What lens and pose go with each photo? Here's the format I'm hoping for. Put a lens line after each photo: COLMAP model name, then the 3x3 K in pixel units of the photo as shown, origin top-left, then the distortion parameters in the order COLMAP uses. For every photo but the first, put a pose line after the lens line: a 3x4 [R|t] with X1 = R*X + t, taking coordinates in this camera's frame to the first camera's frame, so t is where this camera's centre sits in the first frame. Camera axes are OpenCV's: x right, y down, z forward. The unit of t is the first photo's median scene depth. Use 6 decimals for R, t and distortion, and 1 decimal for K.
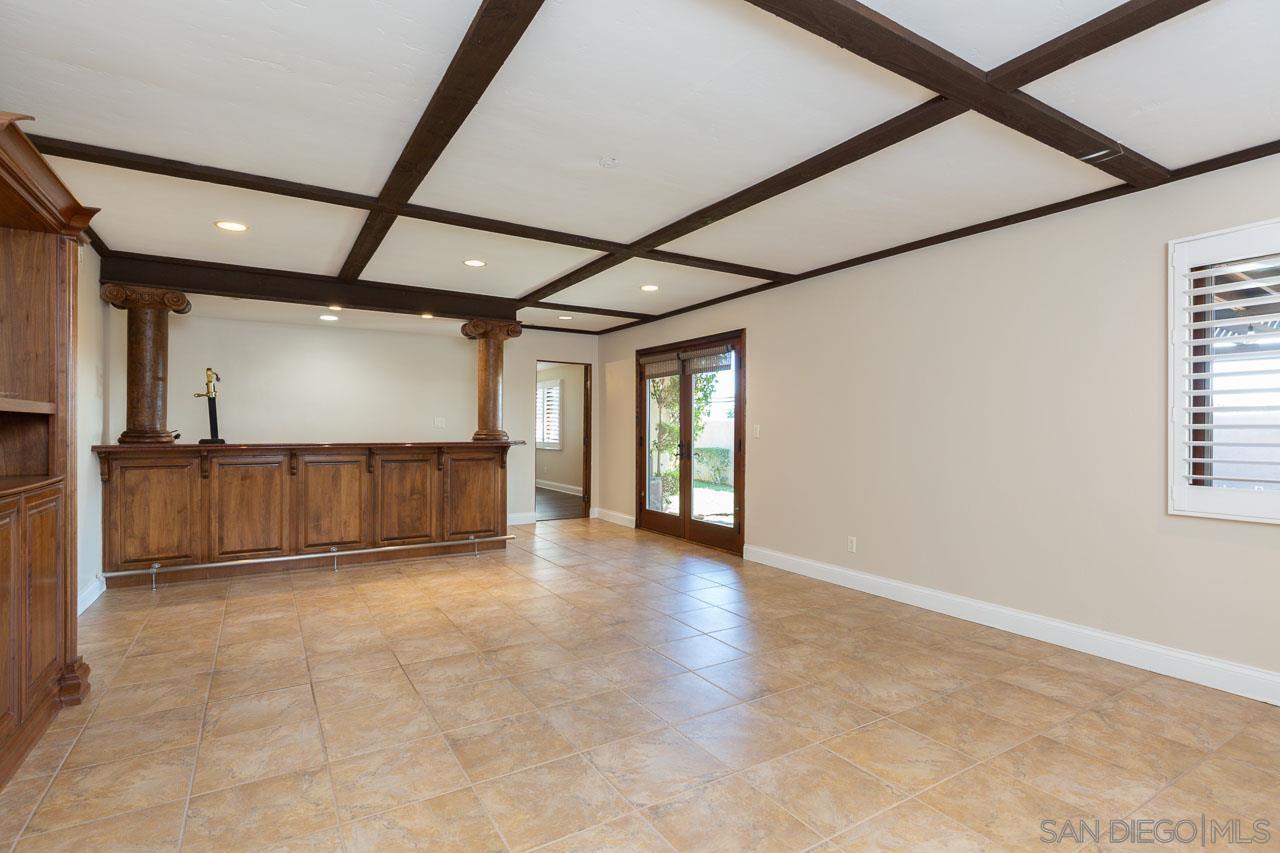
lens RADIAL K [[633.6, 0, 640.0], [0, 633.6, 426.5], [0, 0, 1]] dist [-0.000836, -0.000029]
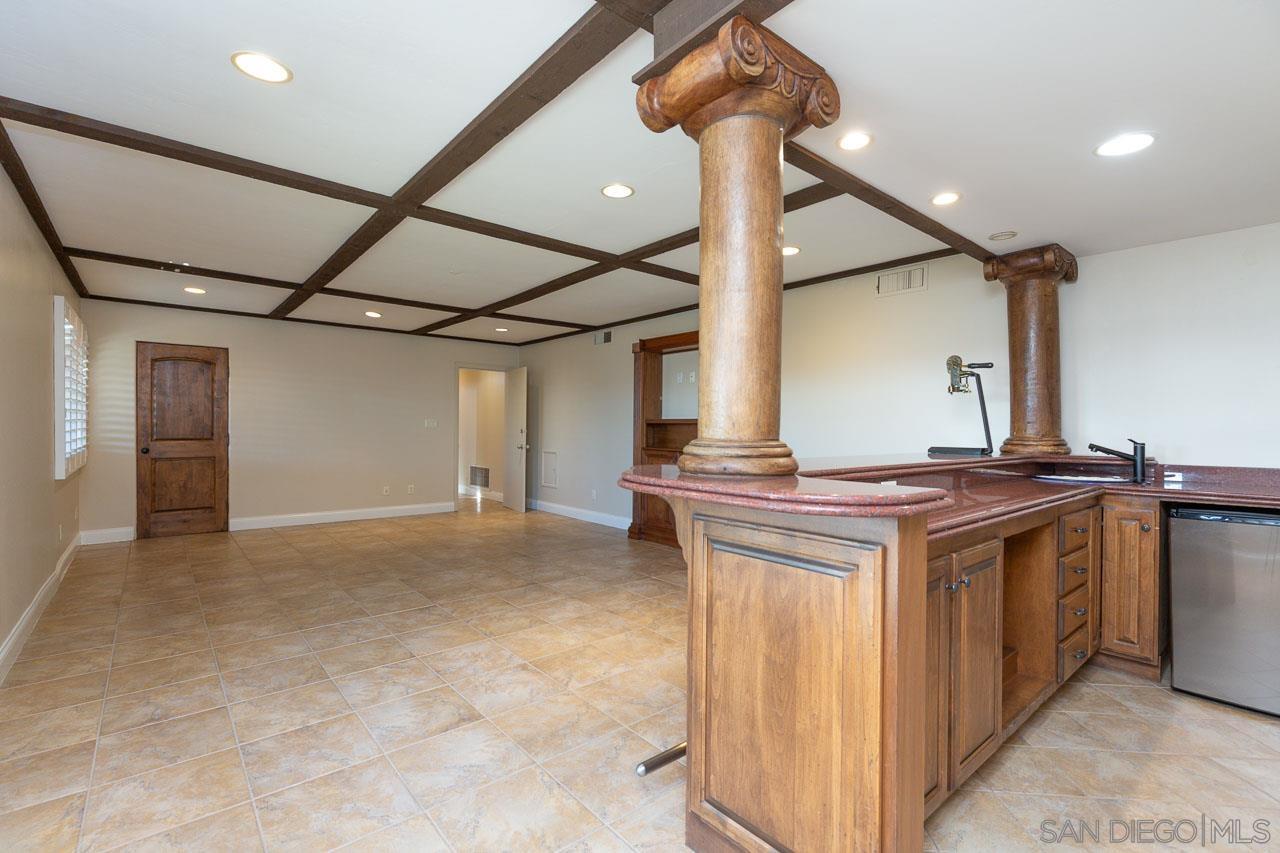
lens RADIAL K [[578.6, 0, 640.0], [0, 578.6, 426.5], [0, 0, 1]] dist [0.013253, -0.000039]
pose [[-0.988255, -0.013489, -0.152217, -0.237467], [-0.012944, 0.999906, -0.004569, 0.001637], [0.152264, -0.002545, -0.988337, 2.036221]]
